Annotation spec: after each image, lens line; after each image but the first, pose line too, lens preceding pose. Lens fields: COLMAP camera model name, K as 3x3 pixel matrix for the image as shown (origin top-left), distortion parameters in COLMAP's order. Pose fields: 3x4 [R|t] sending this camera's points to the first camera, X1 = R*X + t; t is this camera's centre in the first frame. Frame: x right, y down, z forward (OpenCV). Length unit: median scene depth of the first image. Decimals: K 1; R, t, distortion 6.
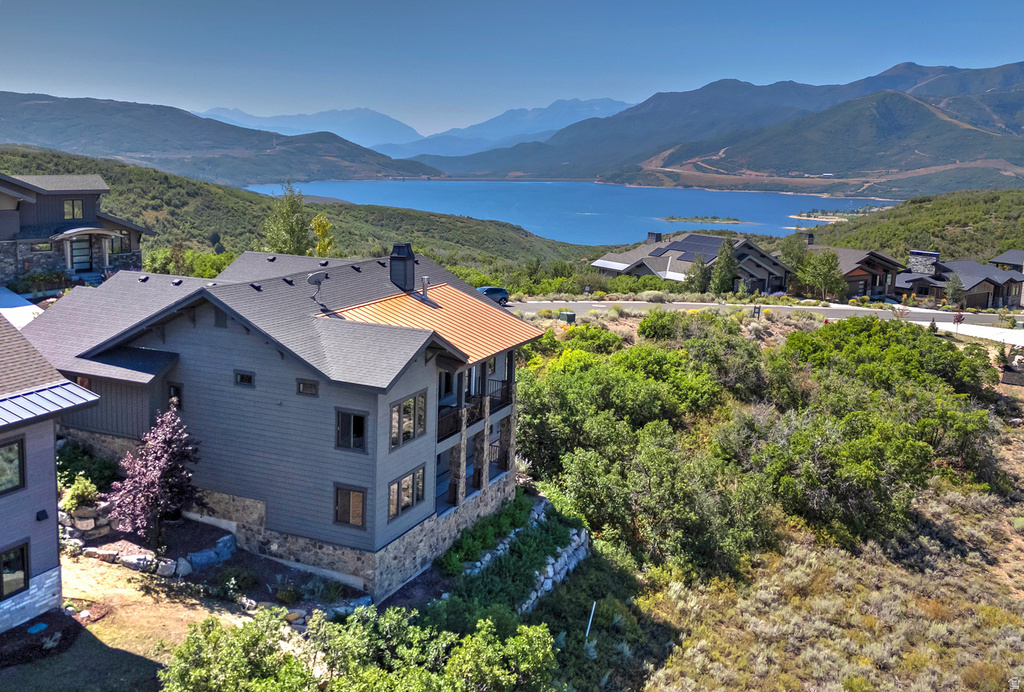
lens RADIAL K [[1004.8, 0, 510.7], [0, 1004.8, 369.6], [0, 0, 1]] dist [0.035869, 0.000000]
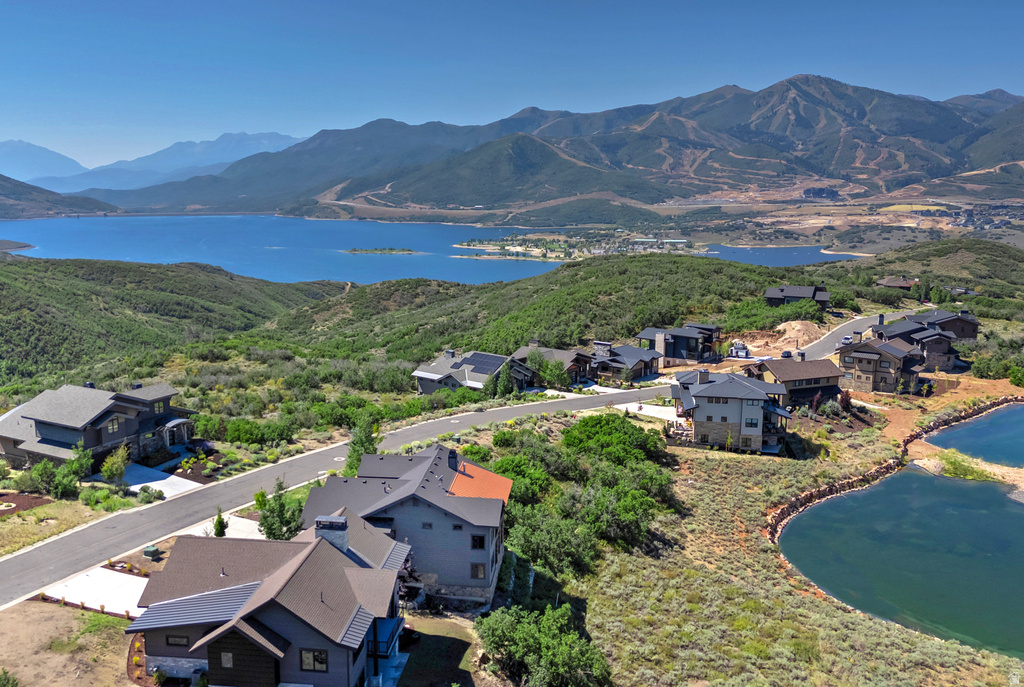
lens RADIAL K [[1004.8, 0, 516.4], [0, 1004.8, 342.4], [0, 0, 1]] dist [0.035869, 0.000000]
pose [[0.933672, -0.072045, 0.350808, -0.439687], [0.077096, 0.997024, -0.000432, -0.207556], [-0.349733, 0.027449, 0.936447, -0.693760]]
